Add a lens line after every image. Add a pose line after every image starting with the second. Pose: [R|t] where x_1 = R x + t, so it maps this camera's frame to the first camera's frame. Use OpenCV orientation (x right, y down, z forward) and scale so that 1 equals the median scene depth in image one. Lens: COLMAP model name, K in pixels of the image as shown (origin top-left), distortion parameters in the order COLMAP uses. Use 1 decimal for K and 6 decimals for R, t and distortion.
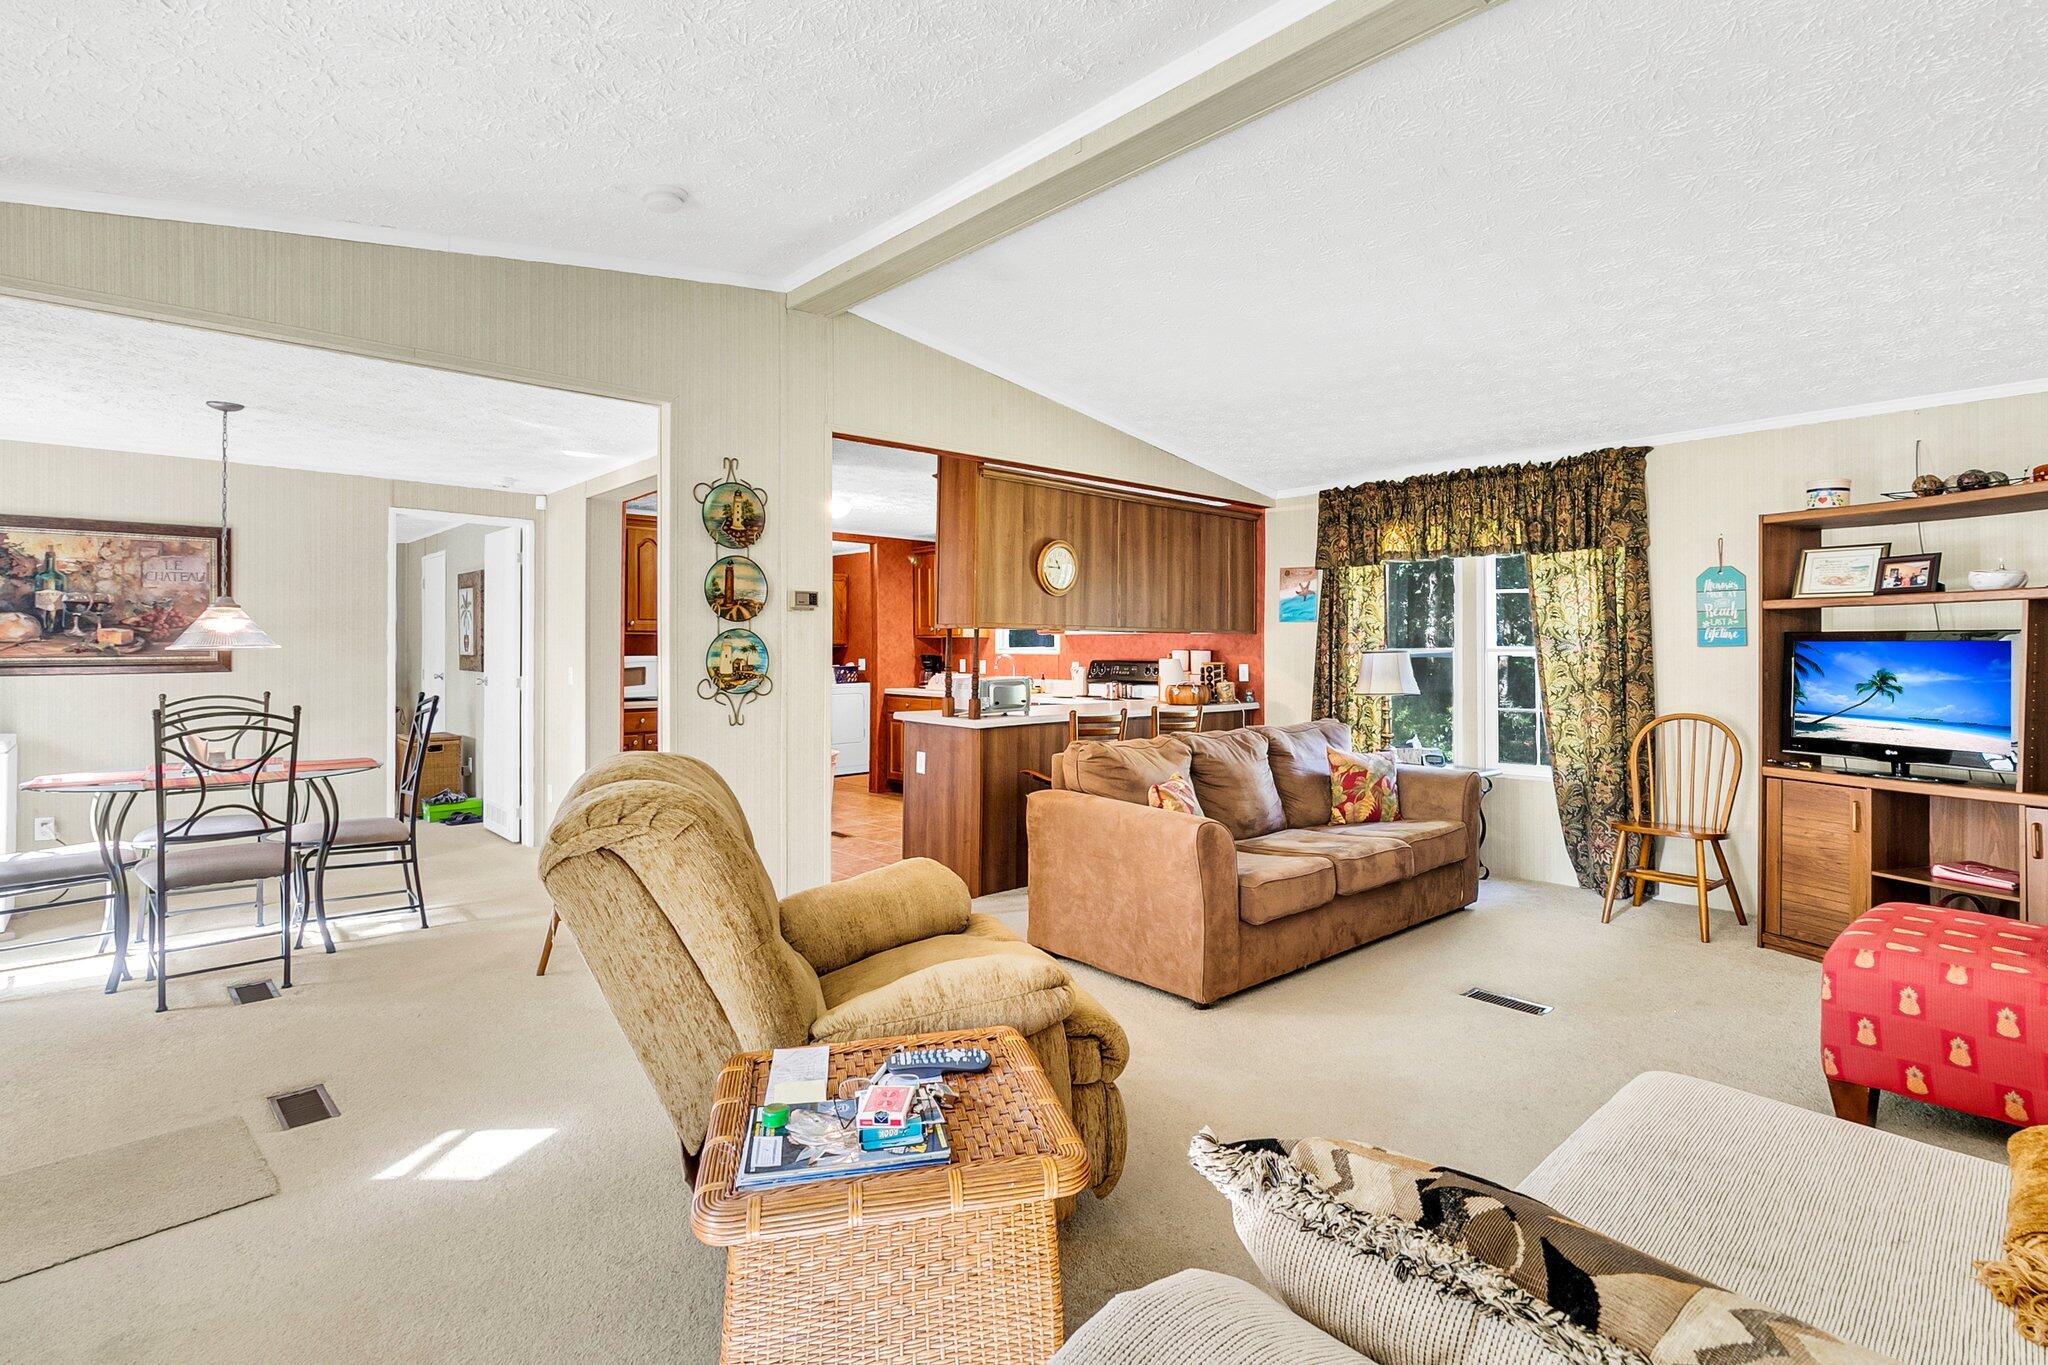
lens RADIAL K [[964.5, 0, 1047.2], [0, 964.5, 650.6], [0, 0, 1]] dist [0.007410, -0.003410]
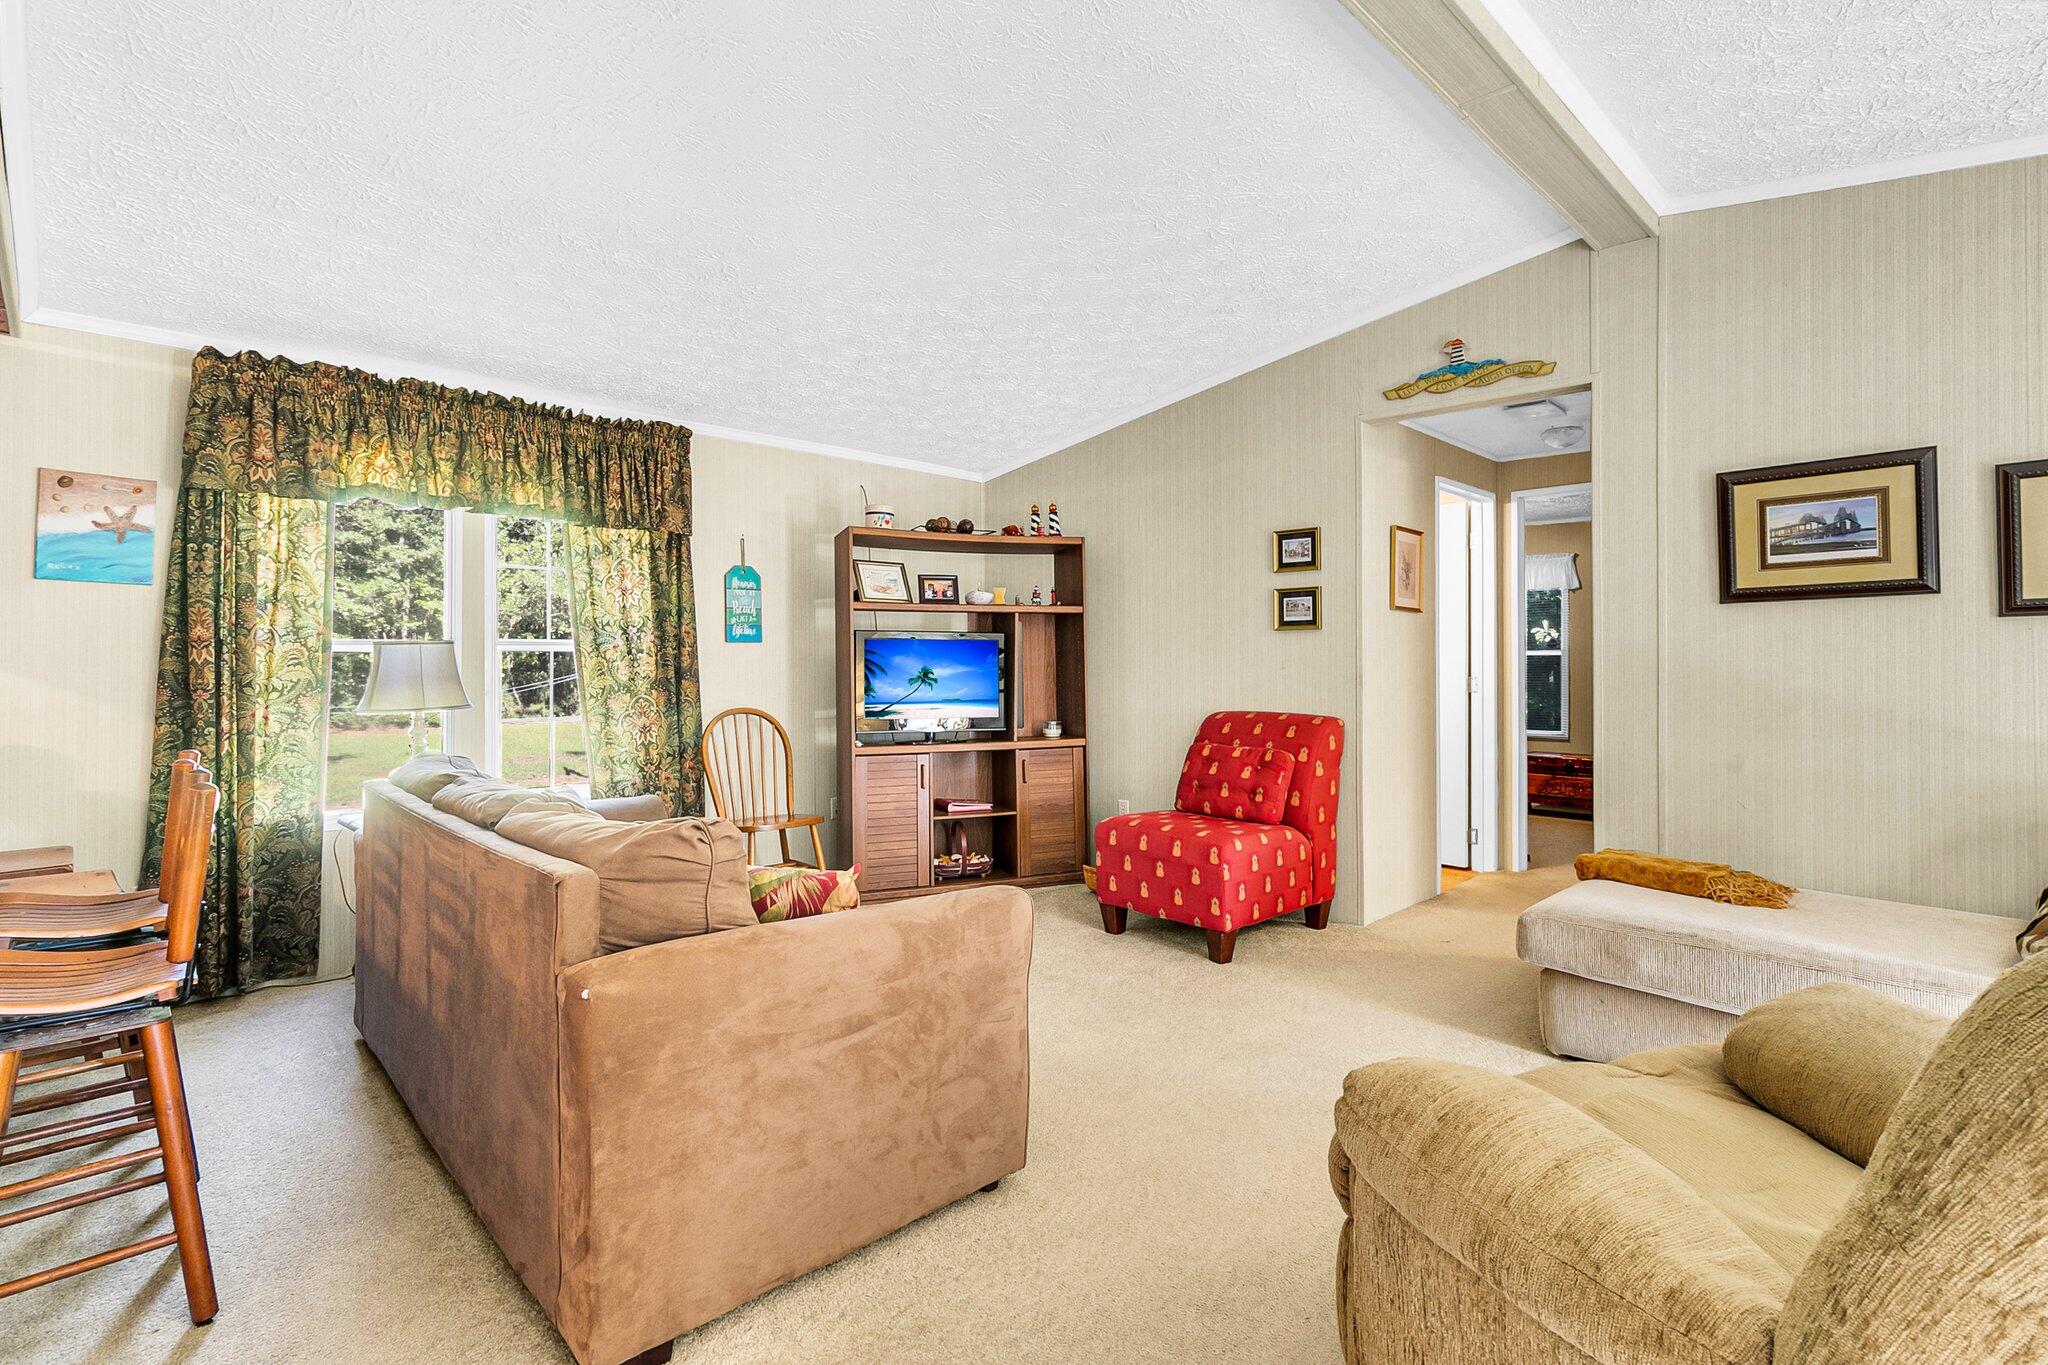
lens RADIAL K [[964.5, 0, 1044.5], [0, 964.5, 648.5], [0, 0, 1]] dist [0.007410, -0.003410]
pose [[-0.018253, 0.012596, 0.999754, -0.334057], [-0.000454, 0.999920, -0.012606, 0.014790], [-0.999833, -0.000684, -0.018246, 0.666570]]
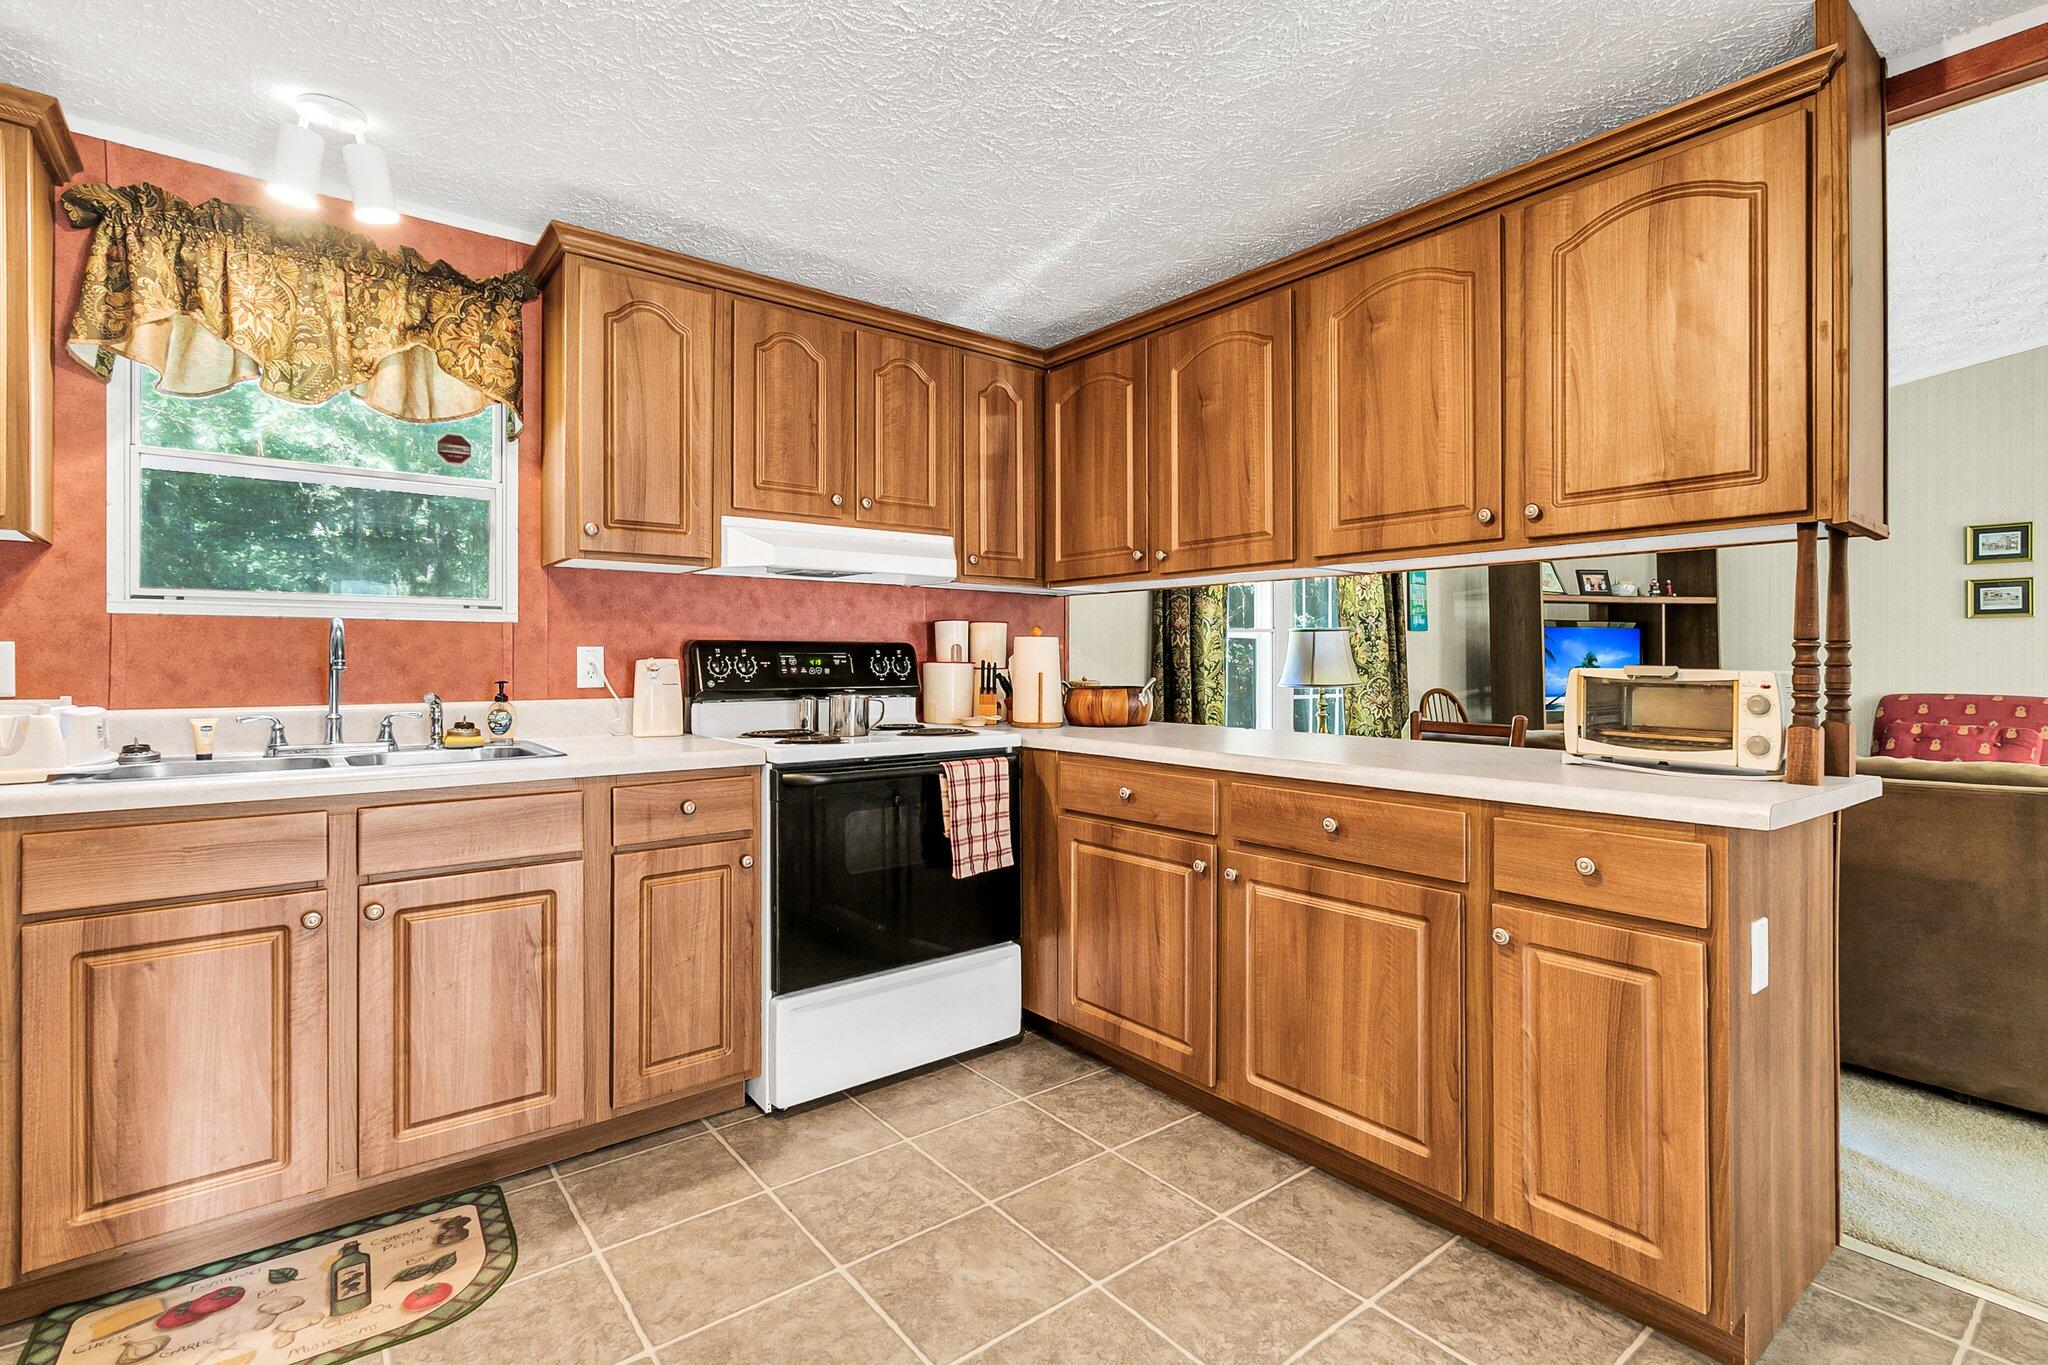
lens RADIAL K [[964.5, 0, 1020.1], [0, 964.5, 650.3], [0, 0, 1]] dist [0.007410, -0.003410]
pose [[0.093582, 0.003961, 0.995604, -0.495613], [-0.001445, 0.999992, -0.003842, 0.023587], [-0.995611, -0.001079, 0.093587, 1.314332]]
